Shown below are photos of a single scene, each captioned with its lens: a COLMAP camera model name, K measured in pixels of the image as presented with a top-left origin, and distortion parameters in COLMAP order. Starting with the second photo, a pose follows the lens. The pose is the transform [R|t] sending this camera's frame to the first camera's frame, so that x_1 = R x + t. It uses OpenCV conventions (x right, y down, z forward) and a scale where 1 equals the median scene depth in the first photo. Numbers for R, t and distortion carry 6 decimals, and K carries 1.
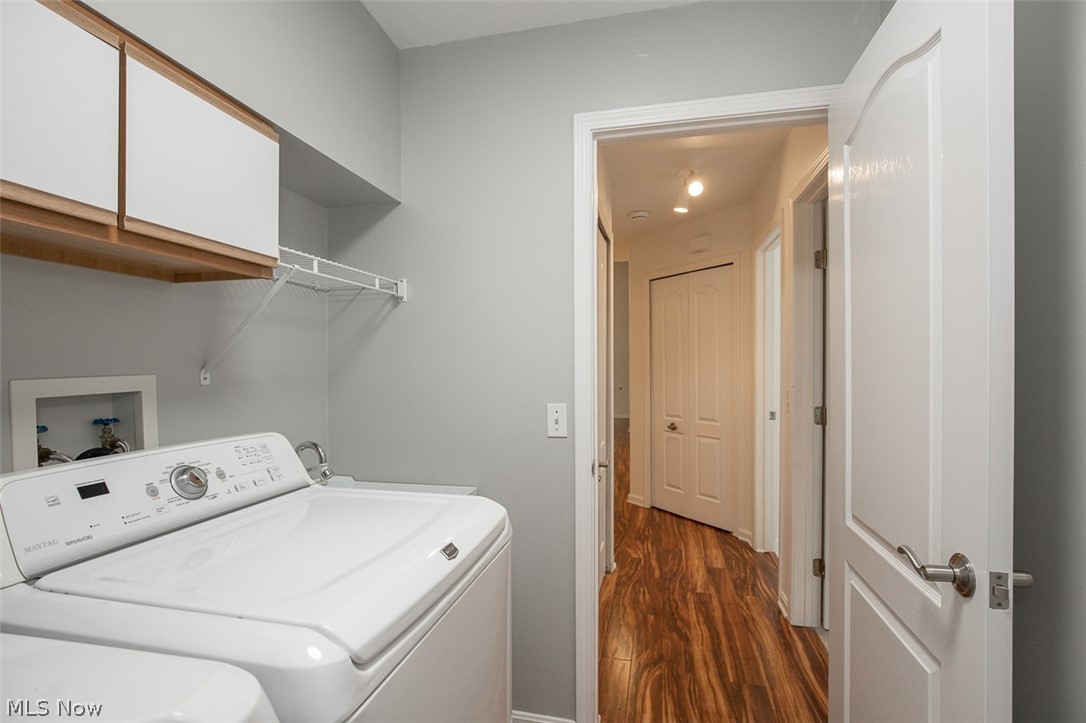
lens RADIAL K [[501.3, 0, 547.3], [0, 501.3, 366.4], [0, 0, 1]] dist [-0.016818, 0.004514]
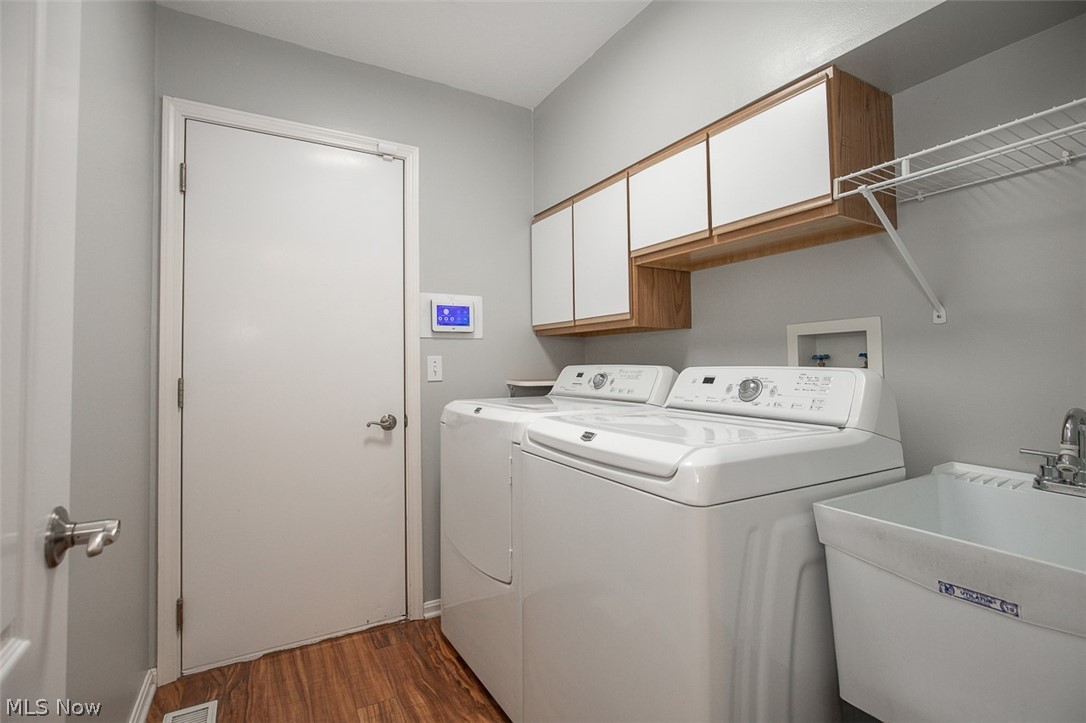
lens RADIAL K [[501.3, 0, 543.4], [0, 501.3, 356.5], [0, 0, 1]] dist [-0.016818, 0.004514]
pose [[-0.739002, -0.002203, -0.673700, 0.666156], [0.005843, 0.999936, -0.009679, 0.140605], [0.673678, -0.011089, -0.738942, 1.600380]]
